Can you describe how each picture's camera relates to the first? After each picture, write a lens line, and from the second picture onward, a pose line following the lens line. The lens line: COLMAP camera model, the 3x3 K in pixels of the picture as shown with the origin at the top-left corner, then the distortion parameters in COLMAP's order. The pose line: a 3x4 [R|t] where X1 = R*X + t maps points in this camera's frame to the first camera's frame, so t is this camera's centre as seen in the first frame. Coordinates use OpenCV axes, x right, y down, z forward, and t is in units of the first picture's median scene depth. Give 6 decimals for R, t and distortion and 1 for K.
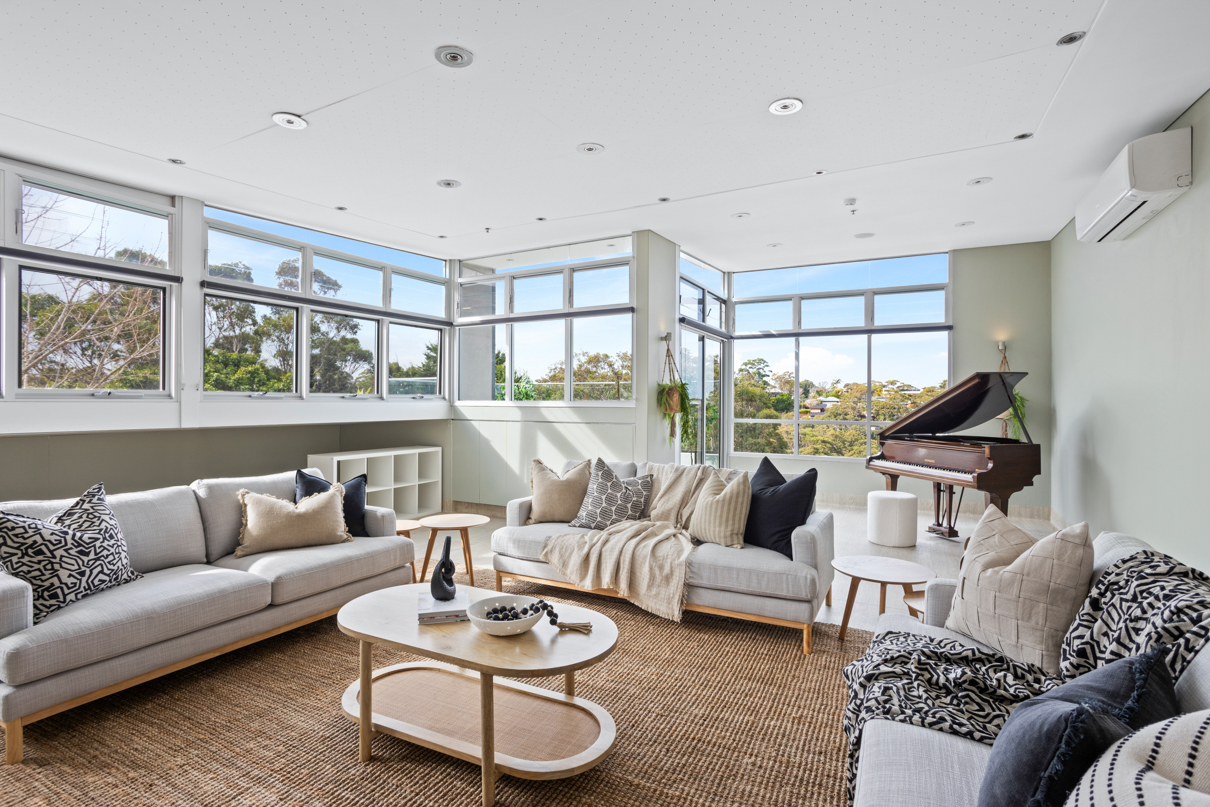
lens RADIAL K [[598.1, 0, 610.6], [0, 598.1, 401.0], [0, 0, 1]] dist [-0.001095, 0.001502]
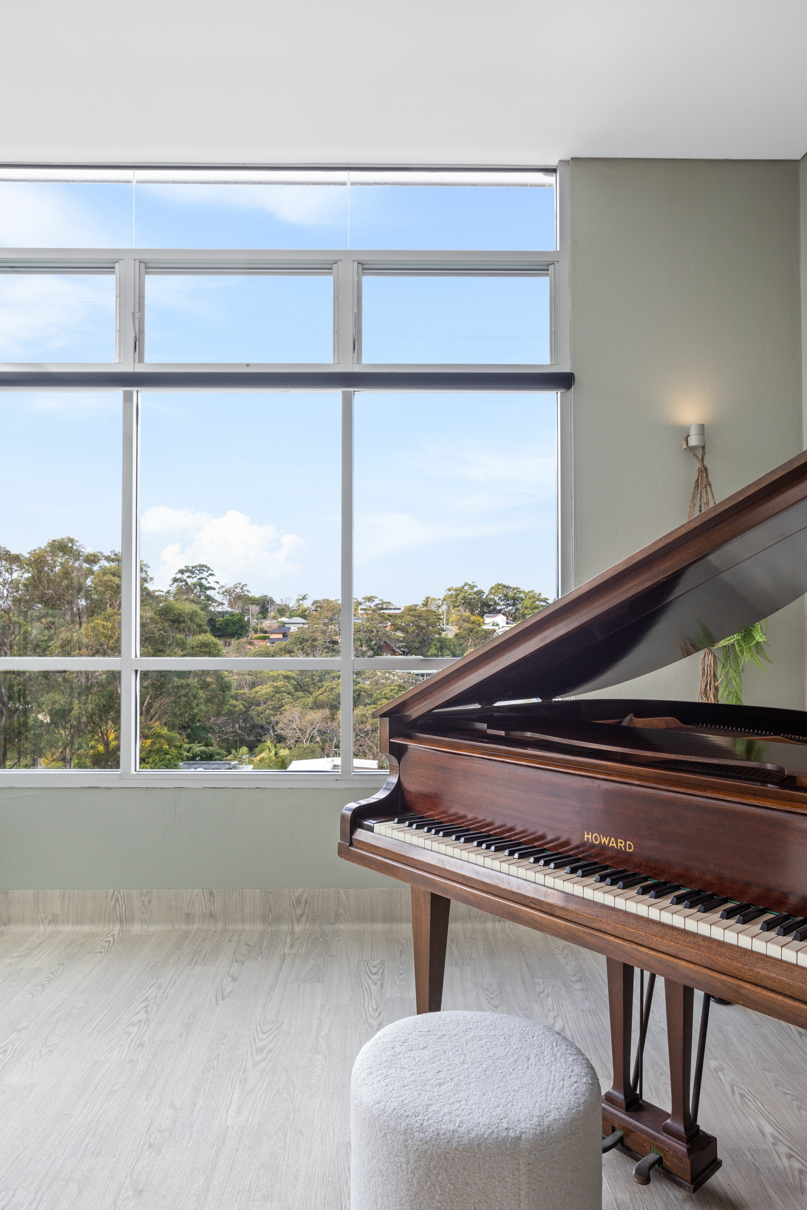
lens RADIAL K [[834.0, 0, 404.8], [0, 834.0, 608.6], [0, 0, 1]] dist [-0.001046, -0.000452]
pose [[0.885670, 0.003593, 0.464301, 0.204168], [0.004644, 0.999851, -0.016596, 0.011233], [-0.464291, 0.016855, 0.885522, 0.478339]]
